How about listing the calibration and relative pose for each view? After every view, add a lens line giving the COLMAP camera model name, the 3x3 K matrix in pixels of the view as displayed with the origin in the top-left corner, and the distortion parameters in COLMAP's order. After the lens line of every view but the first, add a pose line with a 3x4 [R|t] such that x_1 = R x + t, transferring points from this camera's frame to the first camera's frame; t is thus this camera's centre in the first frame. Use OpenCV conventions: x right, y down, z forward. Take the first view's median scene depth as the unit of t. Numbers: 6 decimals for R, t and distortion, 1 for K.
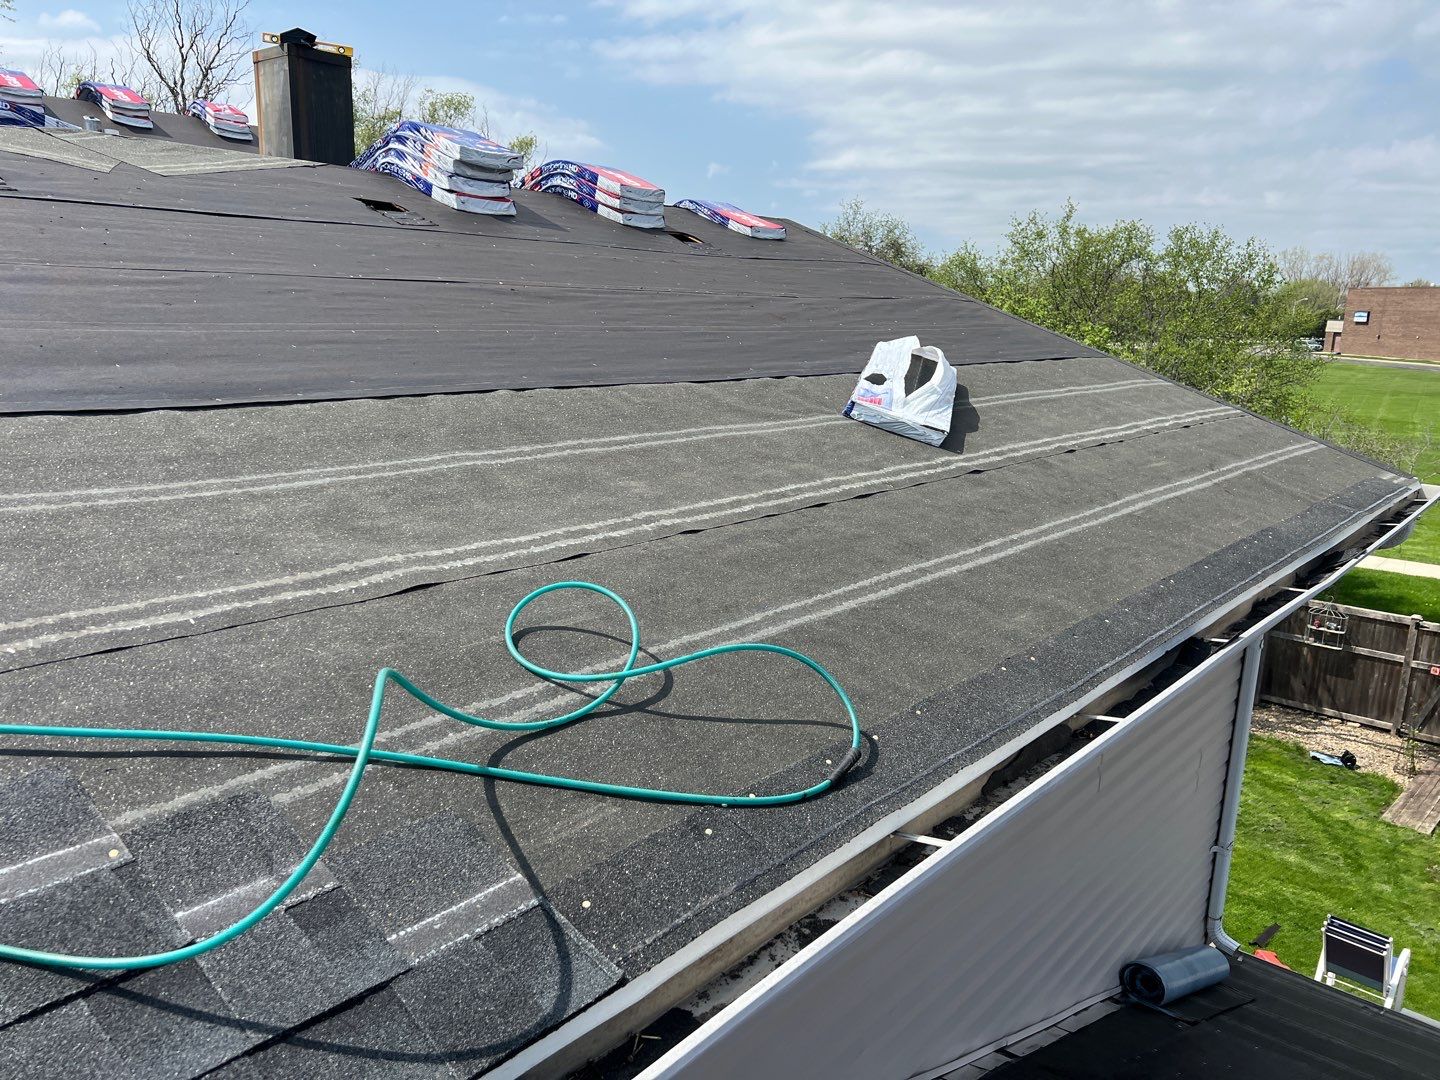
lens RADIAL K [[1078.3, 0, 717.3], [0, 1078.3, 539.8], [0, 0, 1]] dist [0.008109, -0.007207]
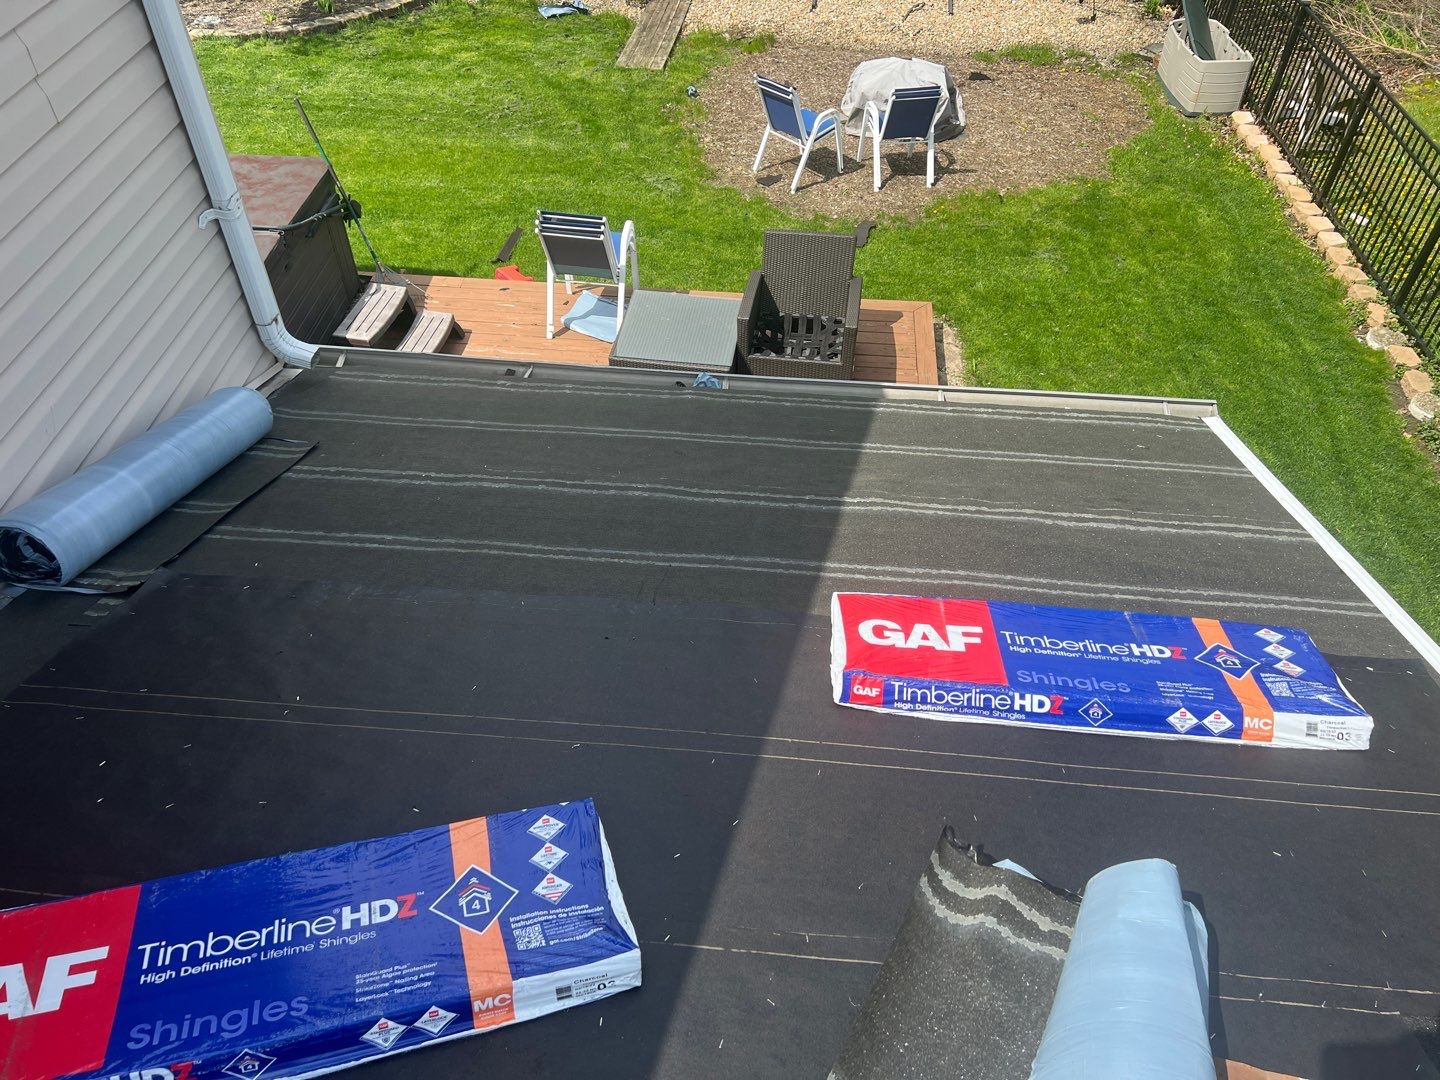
lens RADIAL K [[1084.0, 0, 720.7], [0, 1084.0, 538.6], [0, 0, 1]] dist [0.035045, -0.052350]
pose [[0.805661, -0.437866, 0.398979, 0.162838], [0.139868, 0.795088, 0.590146, 0.053286], [-0.575628, -0.419653, 0.701815, 0.164005]]
